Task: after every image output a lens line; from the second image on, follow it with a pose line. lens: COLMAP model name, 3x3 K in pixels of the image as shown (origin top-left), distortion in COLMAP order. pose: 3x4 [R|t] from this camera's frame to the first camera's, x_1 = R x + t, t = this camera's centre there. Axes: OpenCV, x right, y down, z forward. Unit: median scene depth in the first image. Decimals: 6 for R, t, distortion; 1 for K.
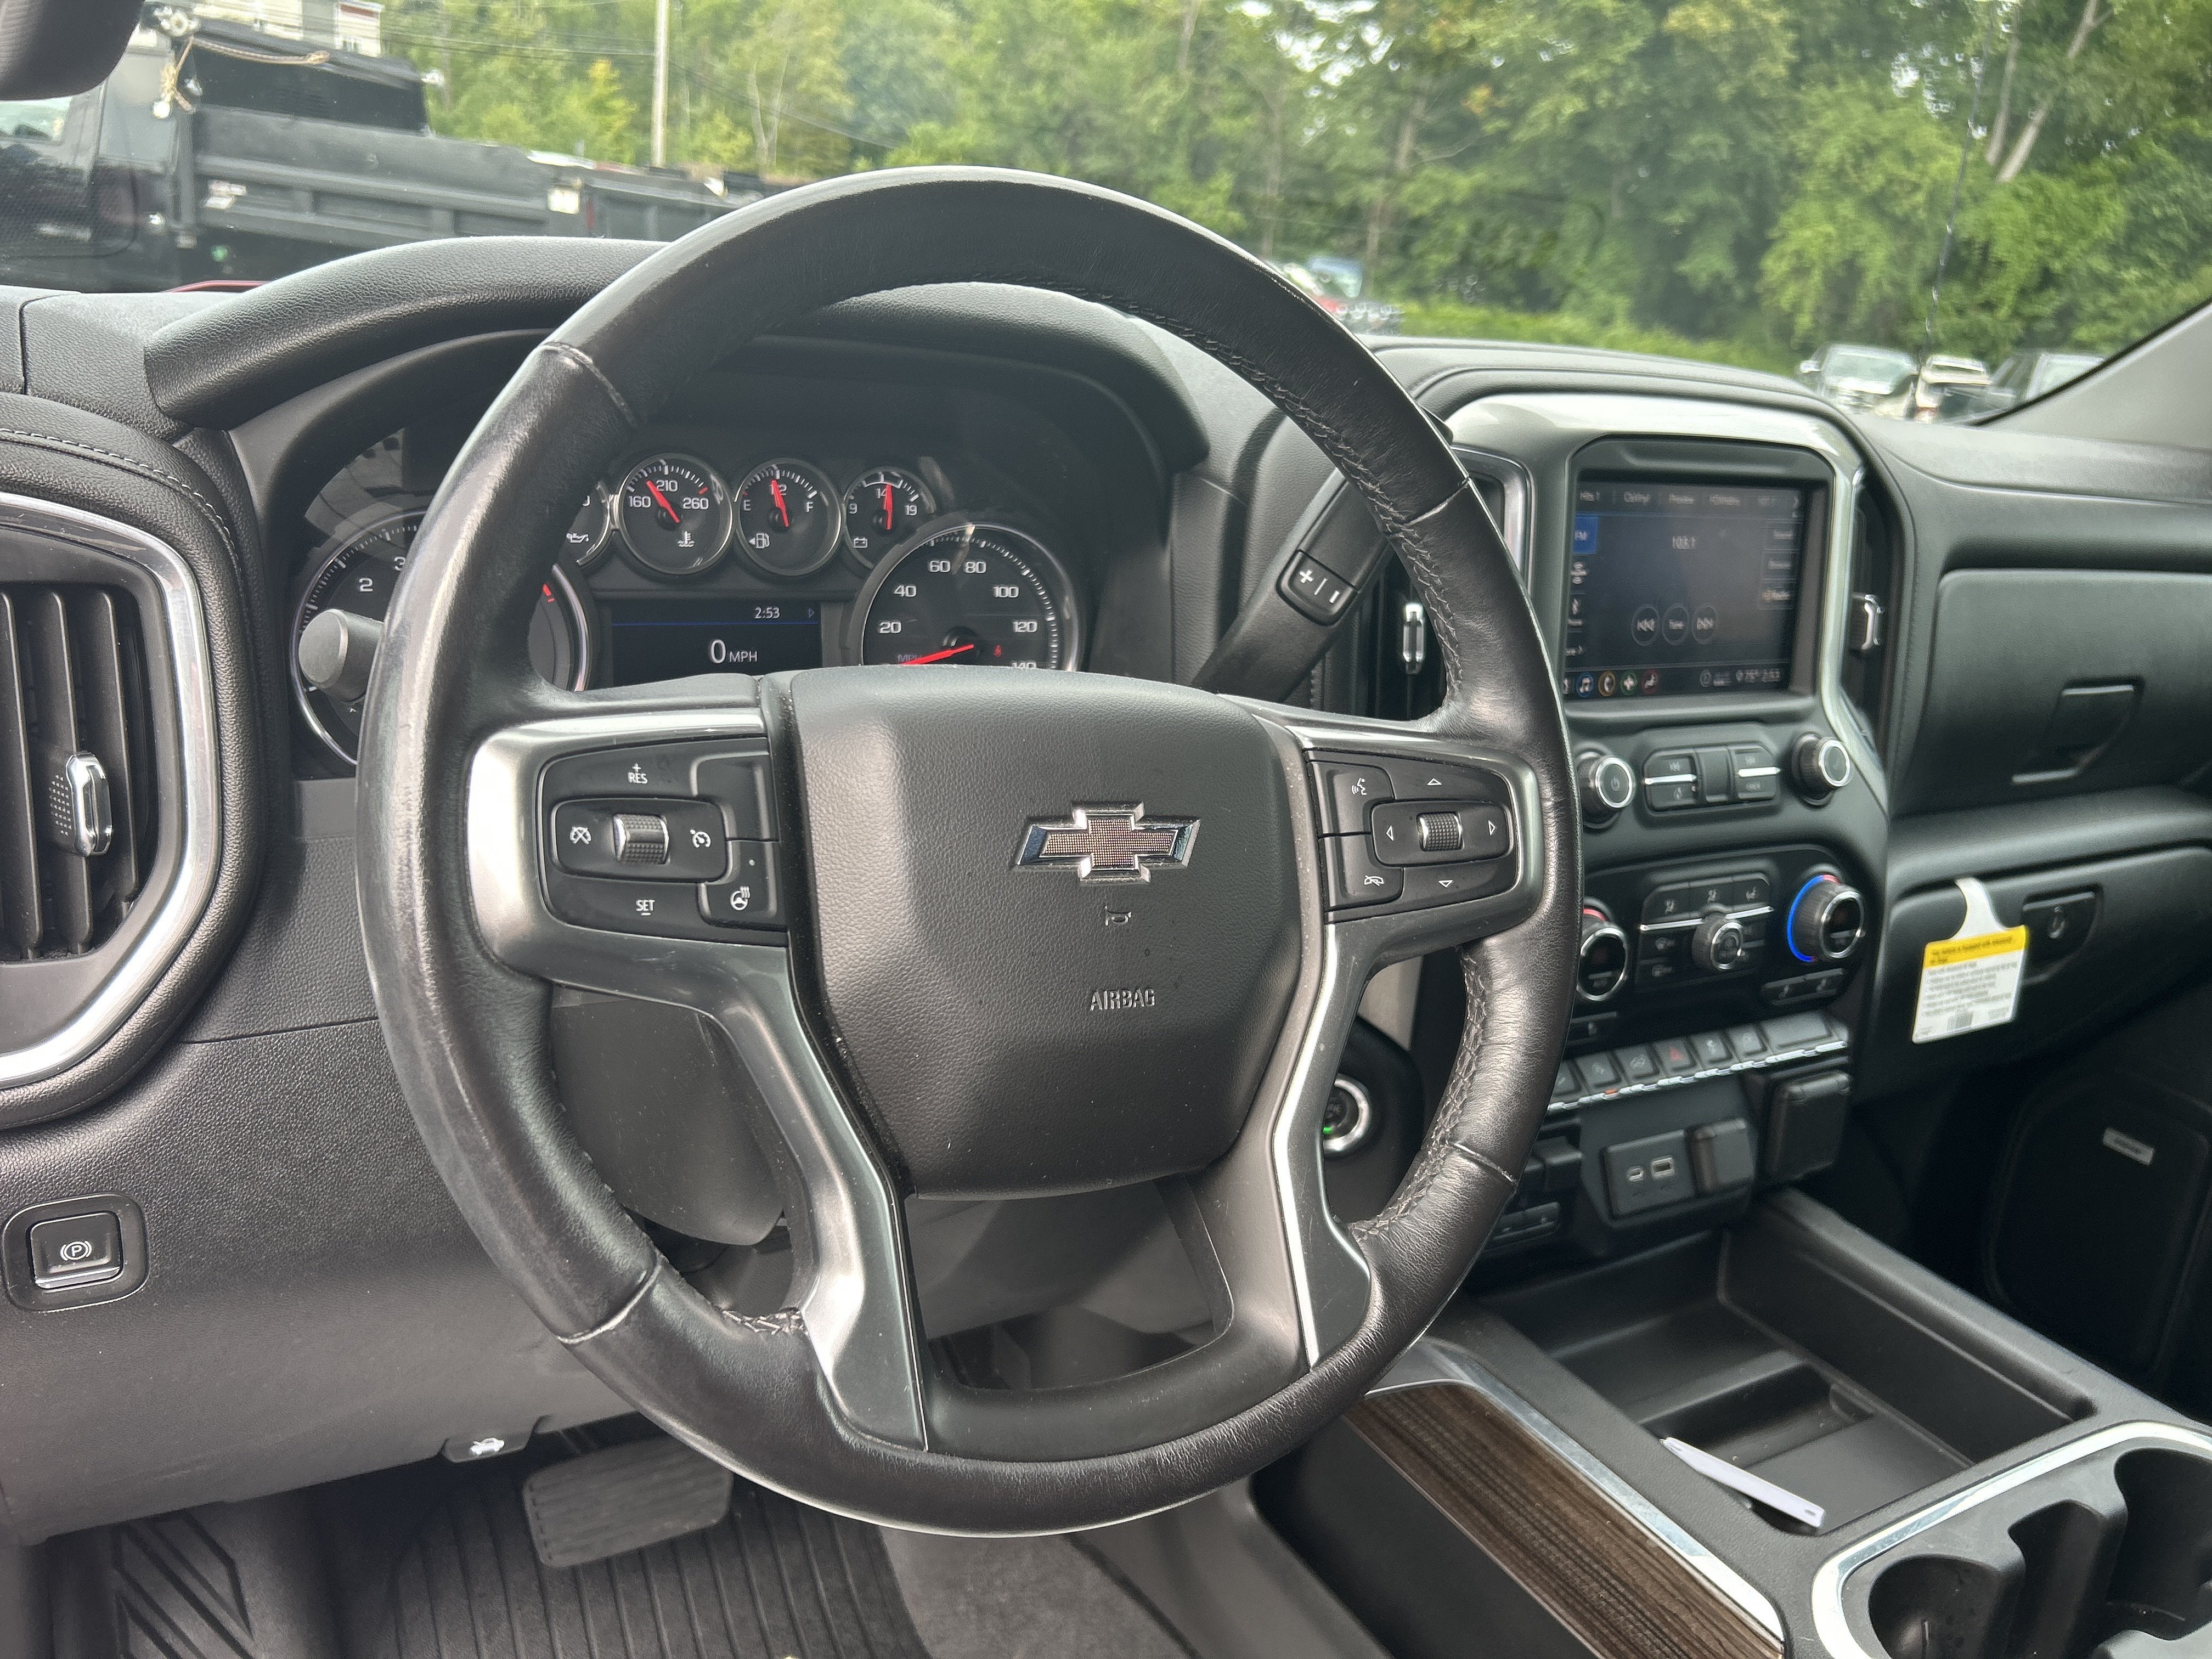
lens RADIAL K [[1661.3, 0, 1094.6], [0, 1661.3, 832.1], [0, 0, 1]] dist [0.042923, -0.046501]
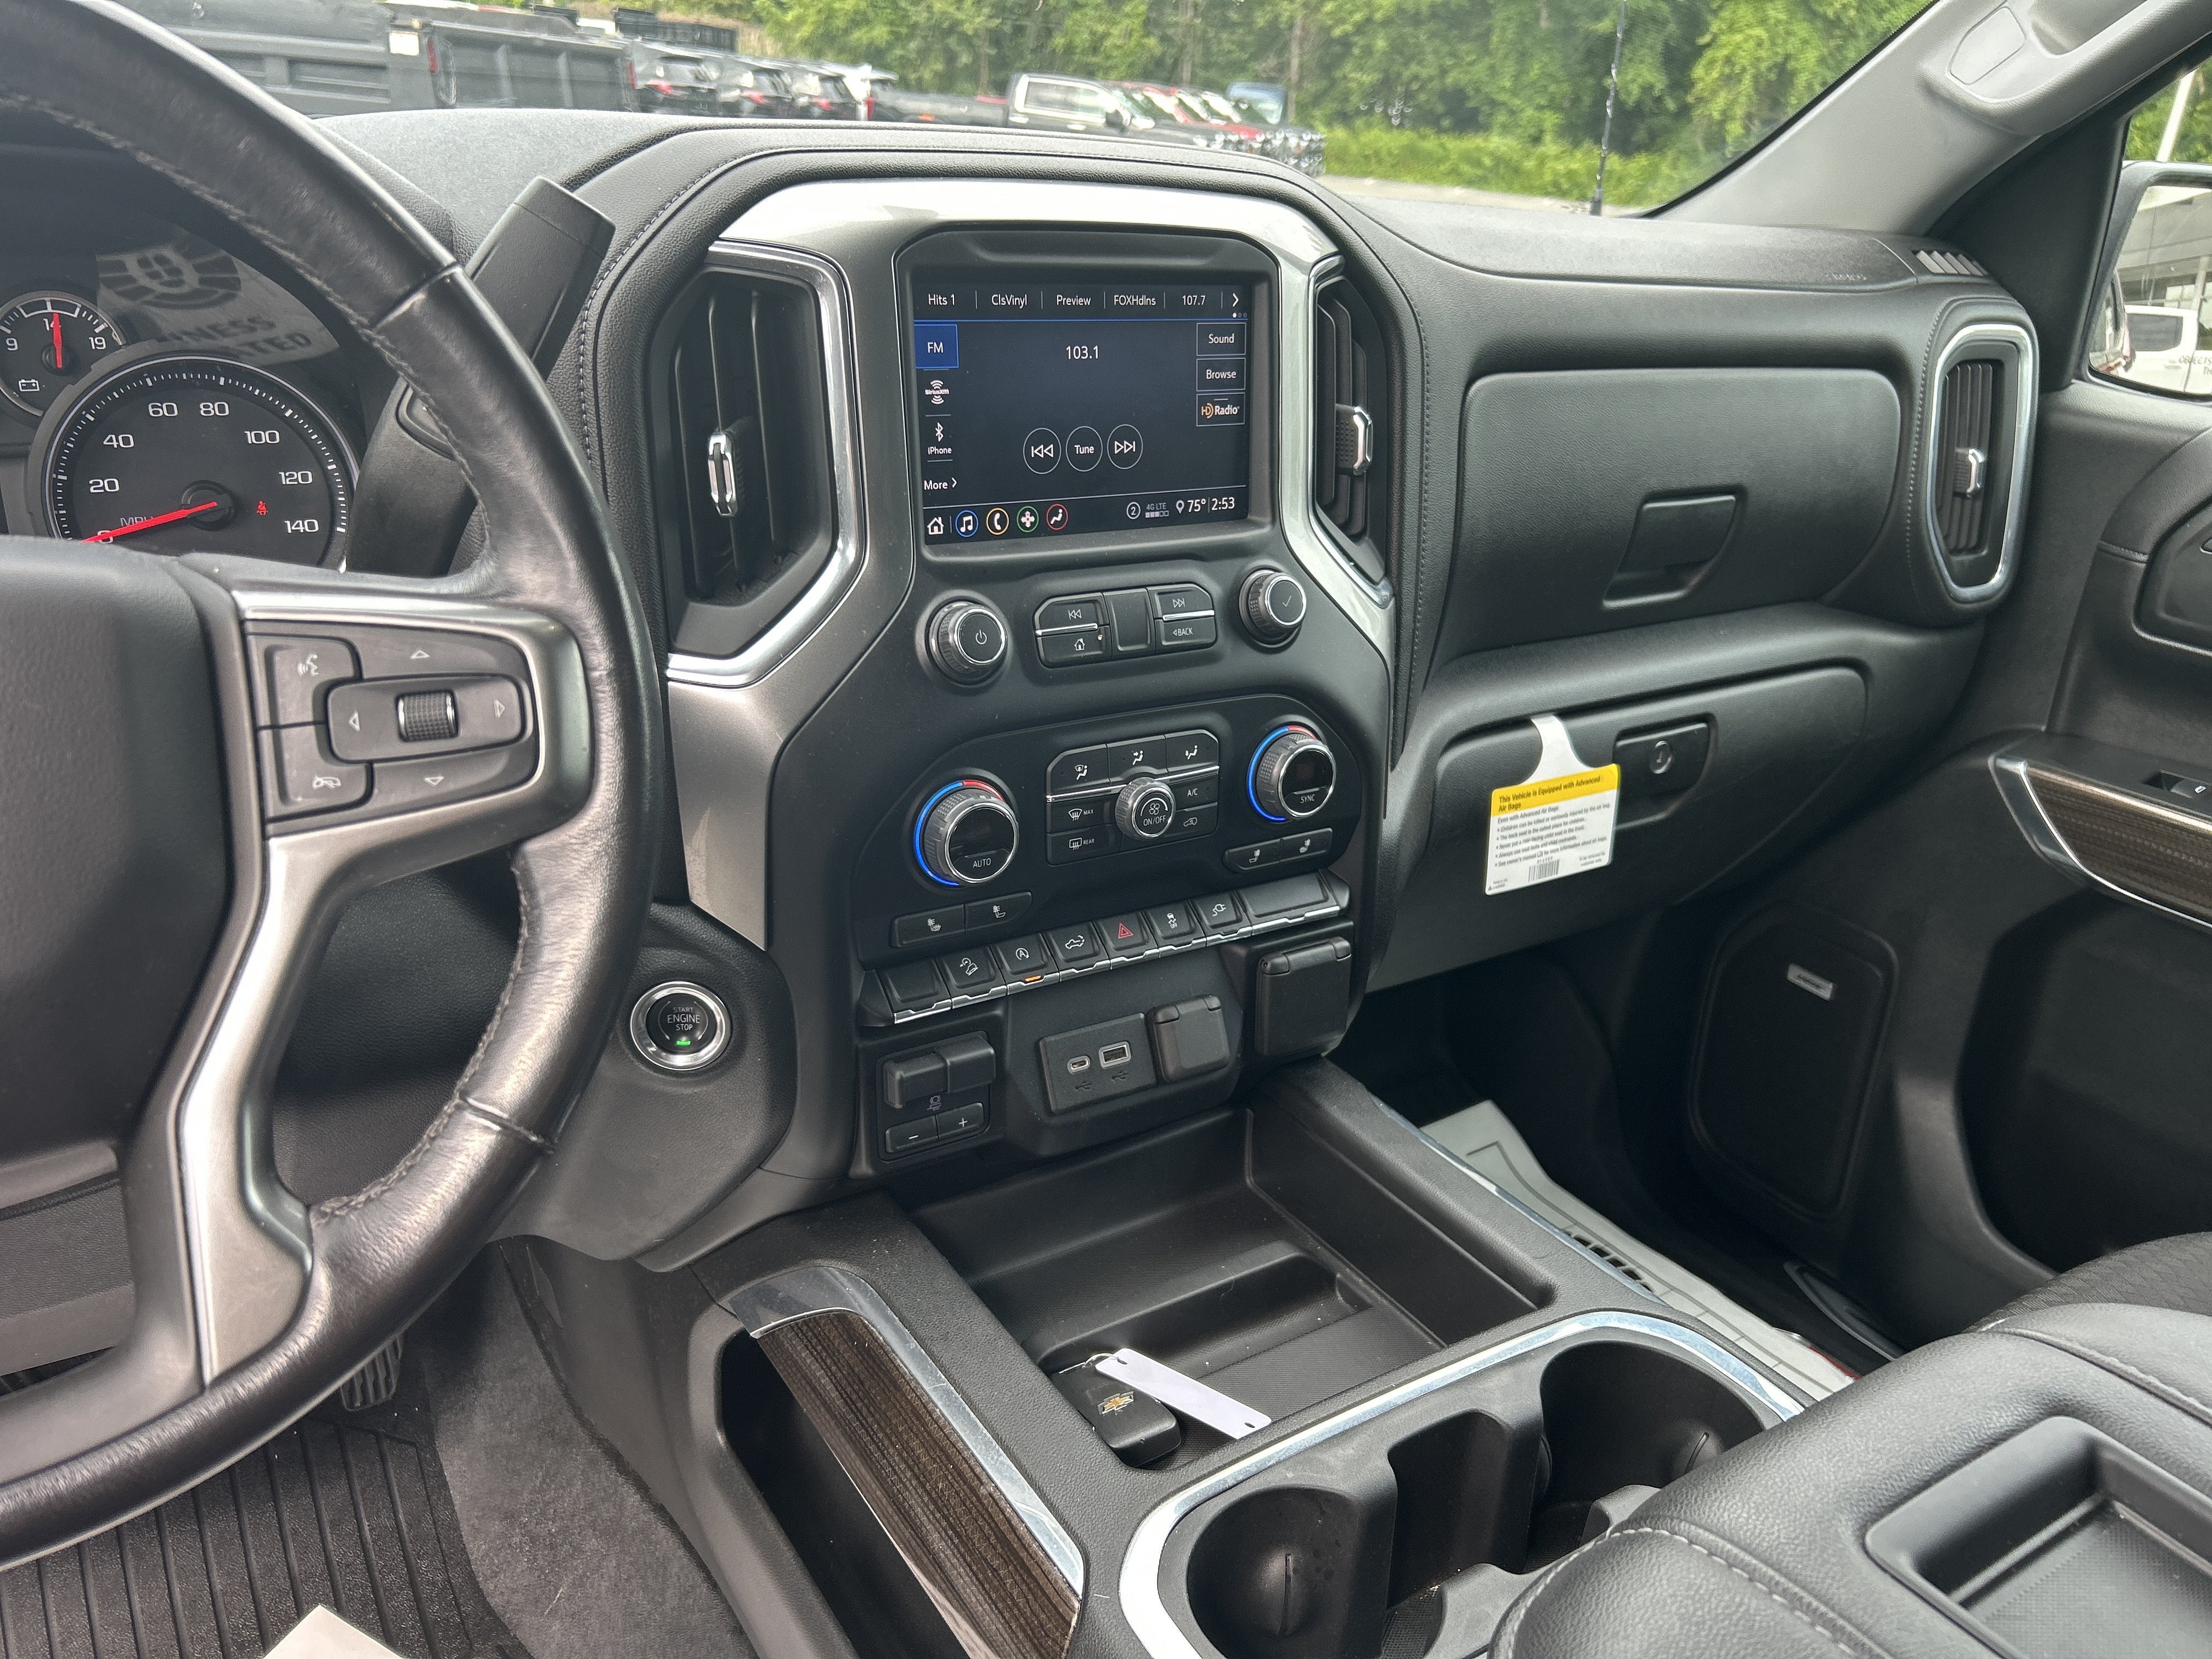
lens RADIAL K [[1661.3, 0, 1093.5], [0, 1661.3, 817.1], [0, 0, 1]] dist [0.042923, -0.046501]
pose [[0.998608, -0.046432, 0.025041, 0.241772], [0.044300, 0.995822, 0.079845, -0.000992], [-0.028643, -0.078624, 0.996493, 0.086314]]
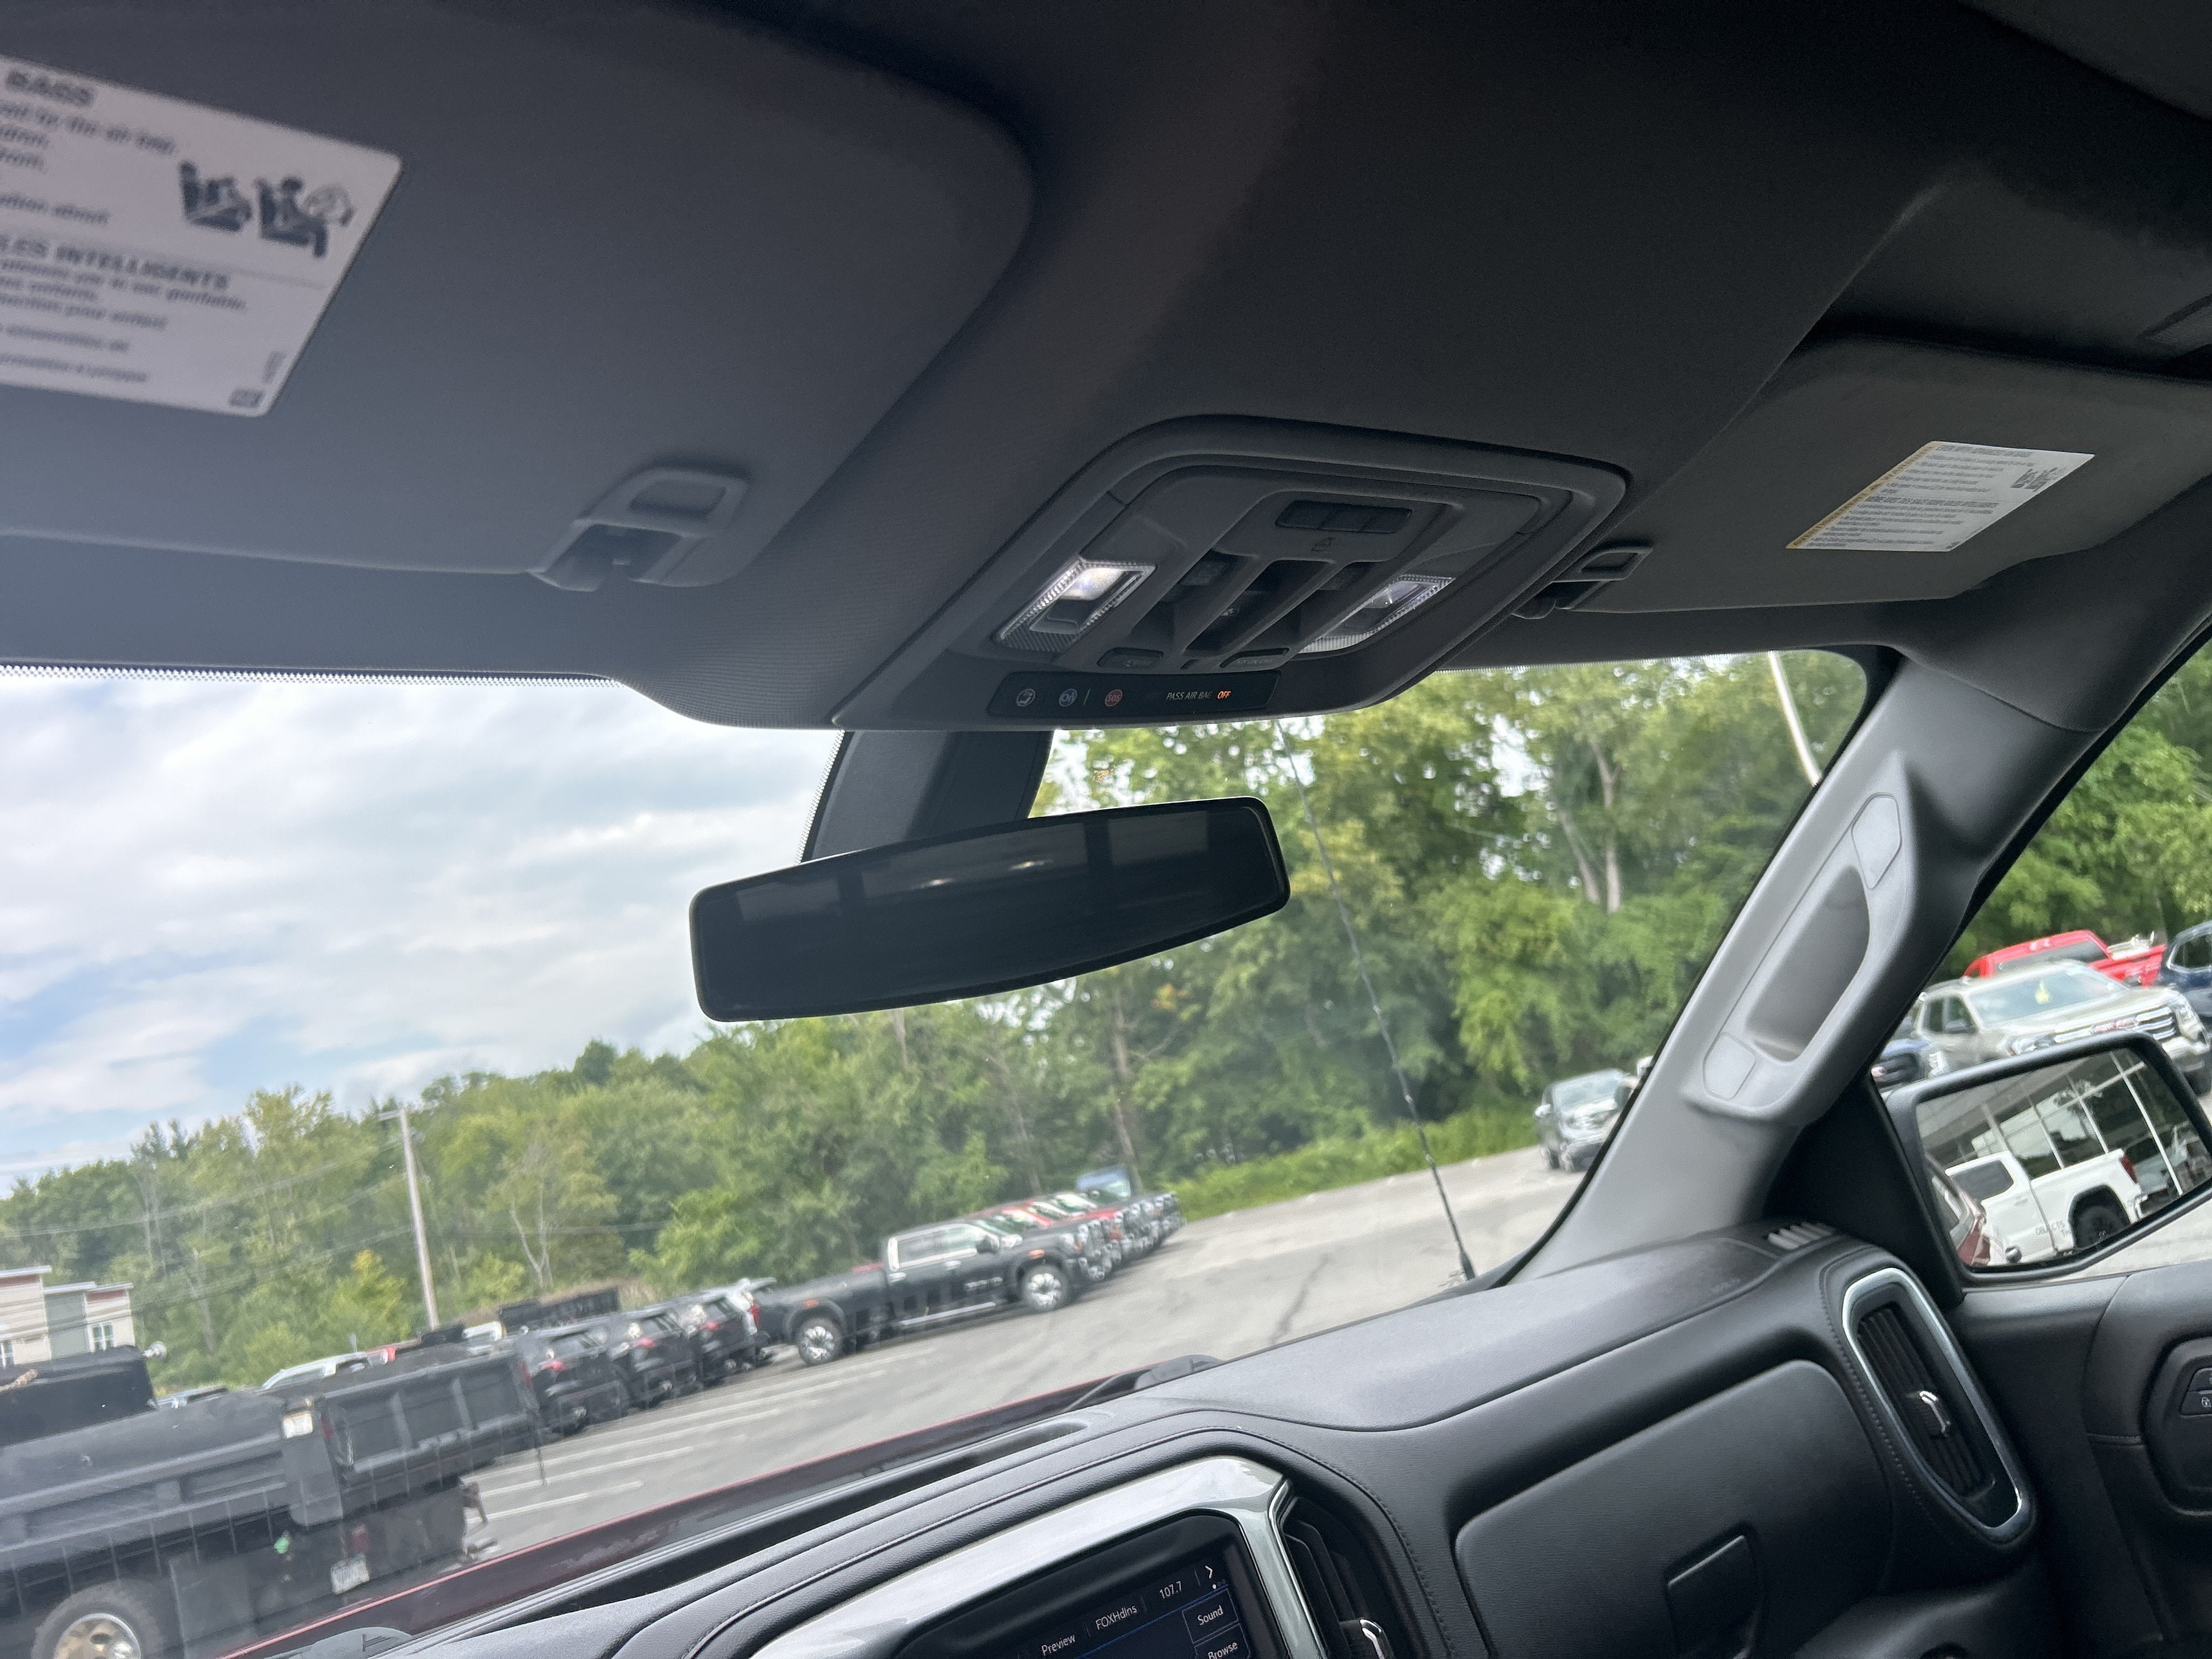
lens RADIAL K [[1661.3, 0, 1109.2], [0, 1661.3, 877.0], [0, 0, 1]] dist [0.042923, -0.046501]
pose [[0.928397, -0.317079, 0.193753, 0.246770], [0.371496, 0.803734, -0.464761, -0.080292], [-0.008360, 0.503462, 0.863977, 0.054808]]
